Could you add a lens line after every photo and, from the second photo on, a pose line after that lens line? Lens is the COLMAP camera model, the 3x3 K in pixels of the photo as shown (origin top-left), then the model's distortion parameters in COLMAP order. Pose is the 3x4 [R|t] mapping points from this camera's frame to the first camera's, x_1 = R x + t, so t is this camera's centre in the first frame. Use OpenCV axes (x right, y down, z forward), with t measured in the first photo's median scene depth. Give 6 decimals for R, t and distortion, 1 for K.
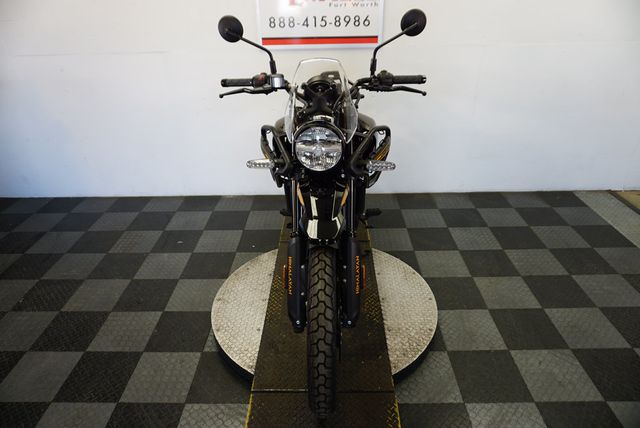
lens RADIAL K [[428.8, 0, 317.7], [0, 428.8, 212.3], [0, 0, 1]] dist [-0.040236, 0.026990]
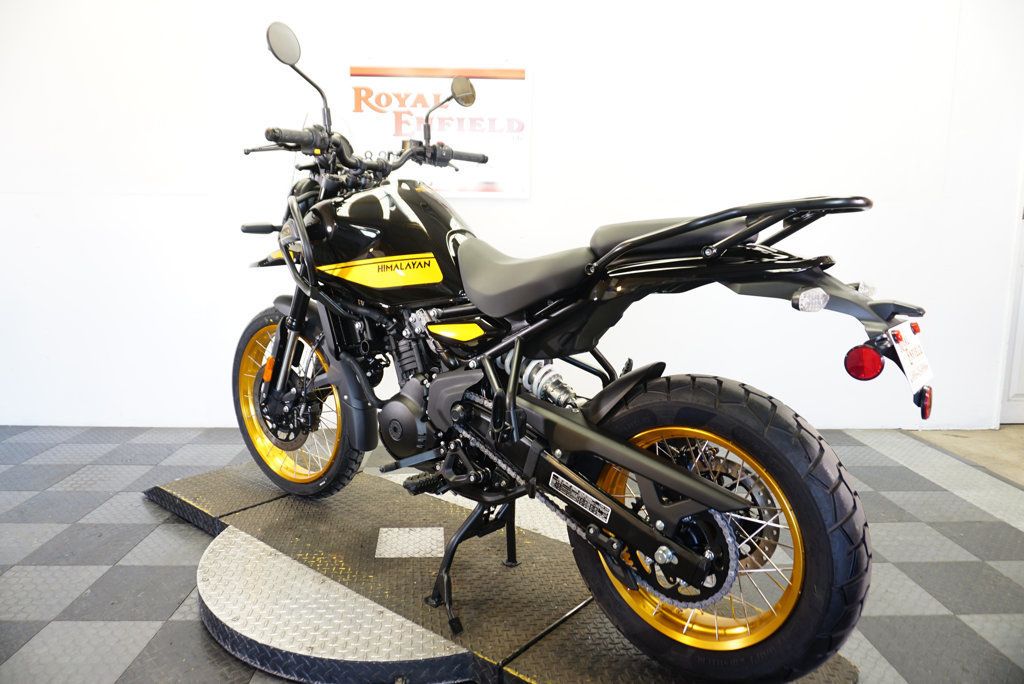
lens RADIAL K [[686.0, 0, 505.4], [0, 686.0, 339.4], [0, 0, 1]] dist [-0.040236, 0.026990]
pose [[0.998533, 0.026097, 0.047442, 0.079478], [-0.009256, 0.945561, -0.325313, 0.213640], [-0.053349, 0.324397, 0.944416, 0.056703]]
